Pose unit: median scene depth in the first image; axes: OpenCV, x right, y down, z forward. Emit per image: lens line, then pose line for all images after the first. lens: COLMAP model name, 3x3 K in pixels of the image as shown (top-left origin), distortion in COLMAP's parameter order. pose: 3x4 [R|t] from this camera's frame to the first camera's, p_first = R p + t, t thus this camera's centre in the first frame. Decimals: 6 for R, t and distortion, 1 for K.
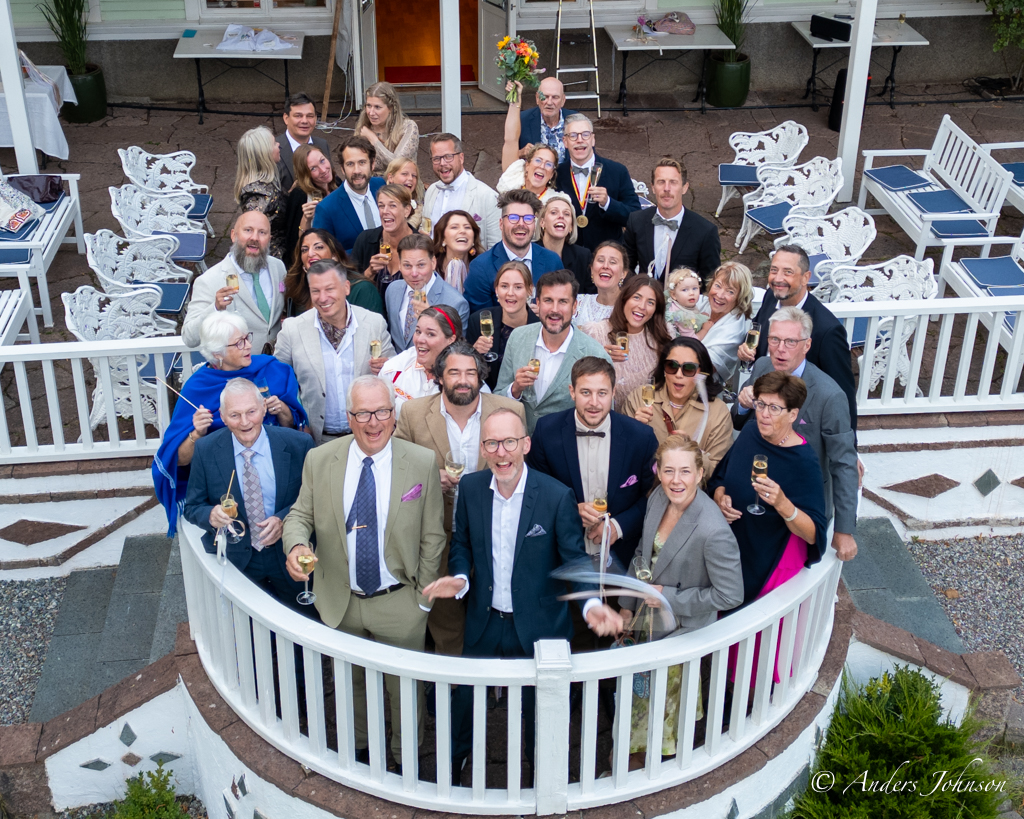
lens RADIAL K [[1326.2, 0, 516.1], [0, 1326.2, 246.2], [0, 0, 1]] dist [0.014270, -0.028865]
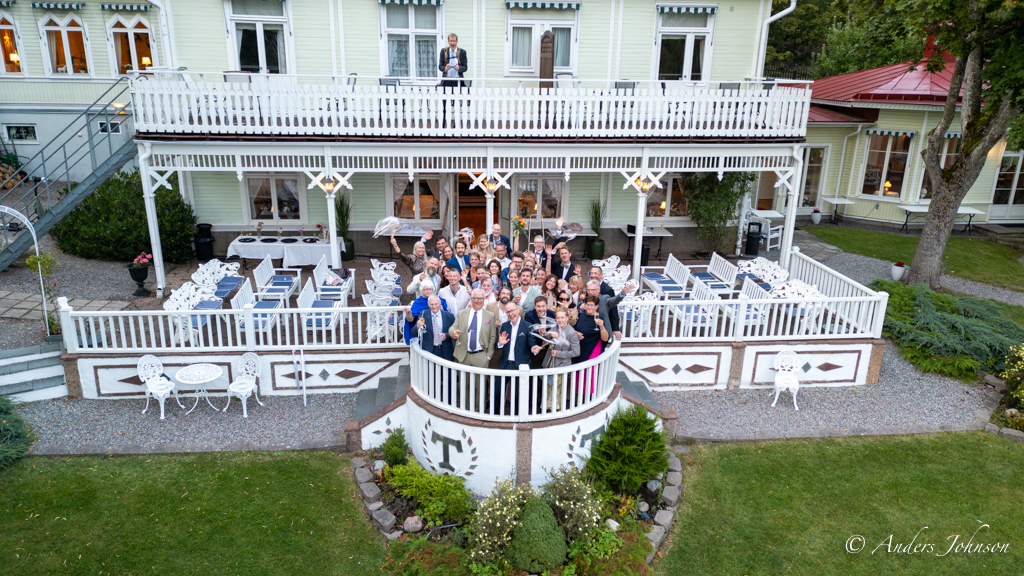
lens RADIAL K [[709.4, 0, 512.0], [0, 709.4, 288.0], [0, 0, 1]] dist [0.002031, 0.000428]
pose [[0.999948, 0.009954, 0.002127, -0.006933], [-0.009557, 0.990048, -0.140407, 0.244160], [-0.003503, 0.140379, 0.990092, -0.590100]]
